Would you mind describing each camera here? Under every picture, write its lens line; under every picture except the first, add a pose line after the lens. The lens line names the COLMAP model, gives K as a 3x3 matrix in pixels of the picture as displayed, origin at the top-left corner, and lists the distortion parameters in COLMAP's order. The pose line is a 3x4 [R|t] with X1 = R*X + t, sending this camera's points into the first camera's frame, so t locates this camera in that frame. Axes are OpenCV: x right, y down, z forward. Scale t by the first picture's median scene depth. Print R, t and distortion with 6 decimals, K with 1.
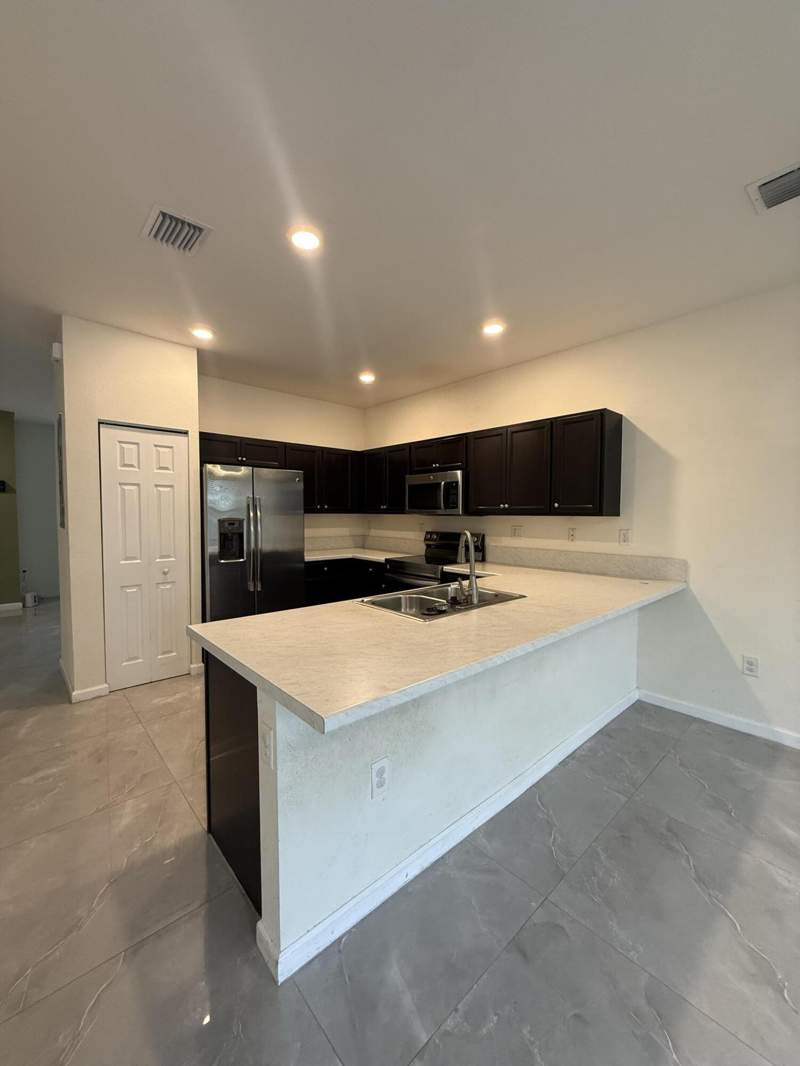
lens RADIAL K [[426.0, 0, 397.7], [0, 426.0, 530.0], [0, 0, 1]] dist [-0.001522, -0.000068]
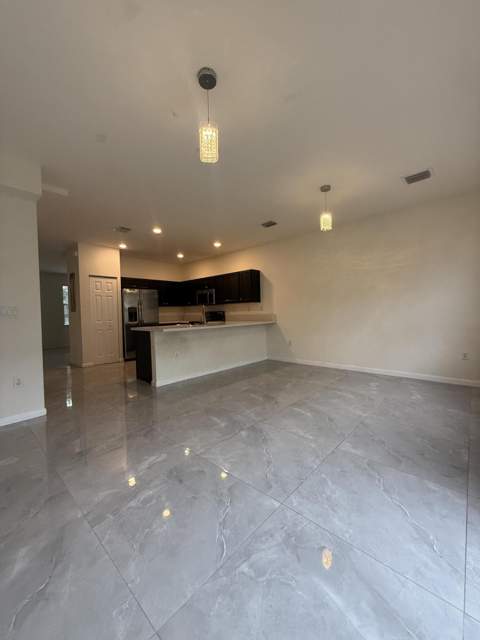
lens RADIAL K [[255.7, 0, 240.7], [0, 255.7, 320.3], [0, 0, 1]] dist [-0.001451, 0.000001]
pose [[0.994796, -0.031803, 0.096800, 0.159384], [0.033153, 0.999374, -0.012365, 0.103739], [-0.096346, 0.015510, 0.995227, -0.763580]]
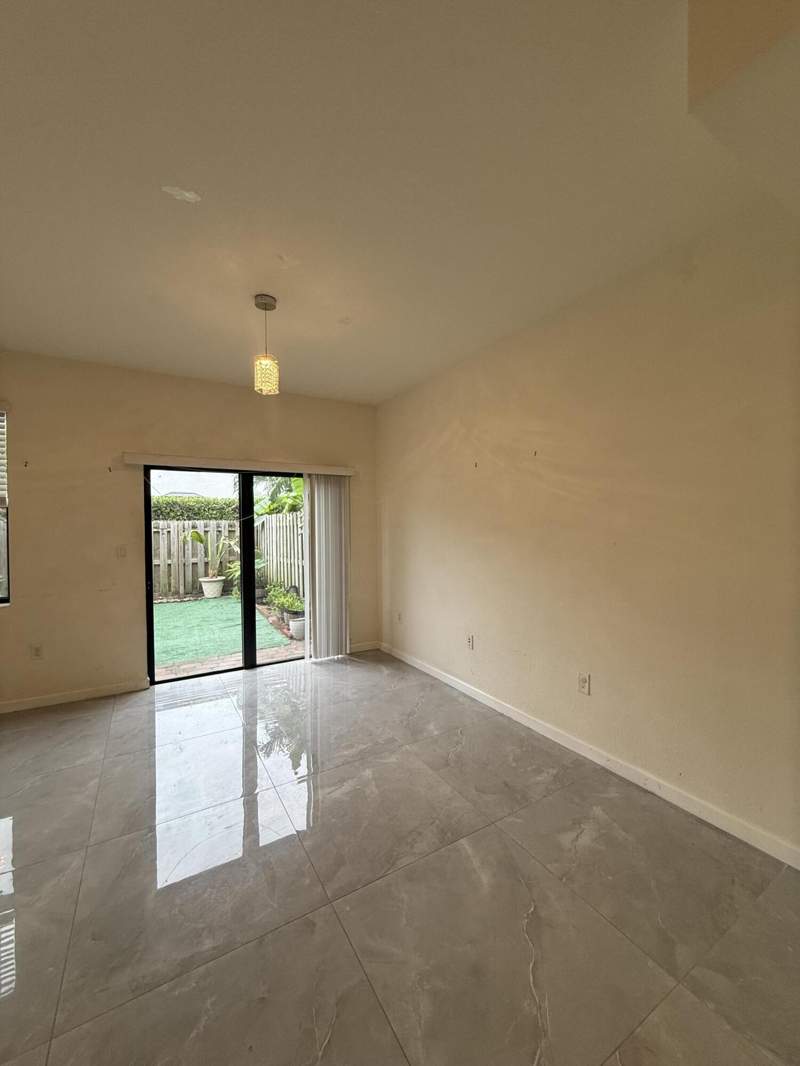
lens RADIAL K [[426.0, 0, 397.7], [0, 426.0, 530.0], [0, 0, 1]] dist [-0.001522, -0.000068]
pose [[-0.980505, 0.000318, 0.196495, -0.183397], [0.011047, 0.998506, 0.053513, -0.014181], [-0.196184, 0.054640, -0.979043, 0.339938]]
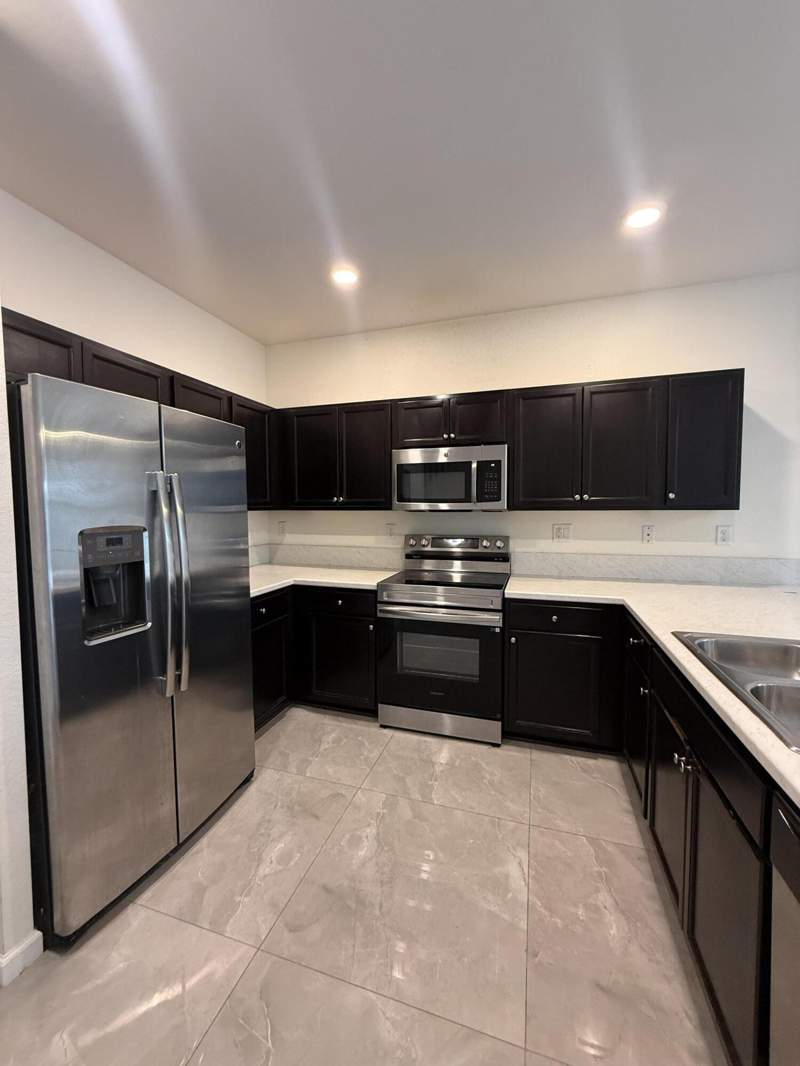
lens RADIAL K [[426.0, 0, 401.2], [0, 426.0, 533.5], [0, 0, 1]] dist [-0.001451, 0.000001]
pose [[0.863640, -0.040706, 0.502463, -0.351837], [0.029097, 0.999098, 0.030928, -0.025362], [-0.503269, -0.012090, 0.864045, 0.518698]]
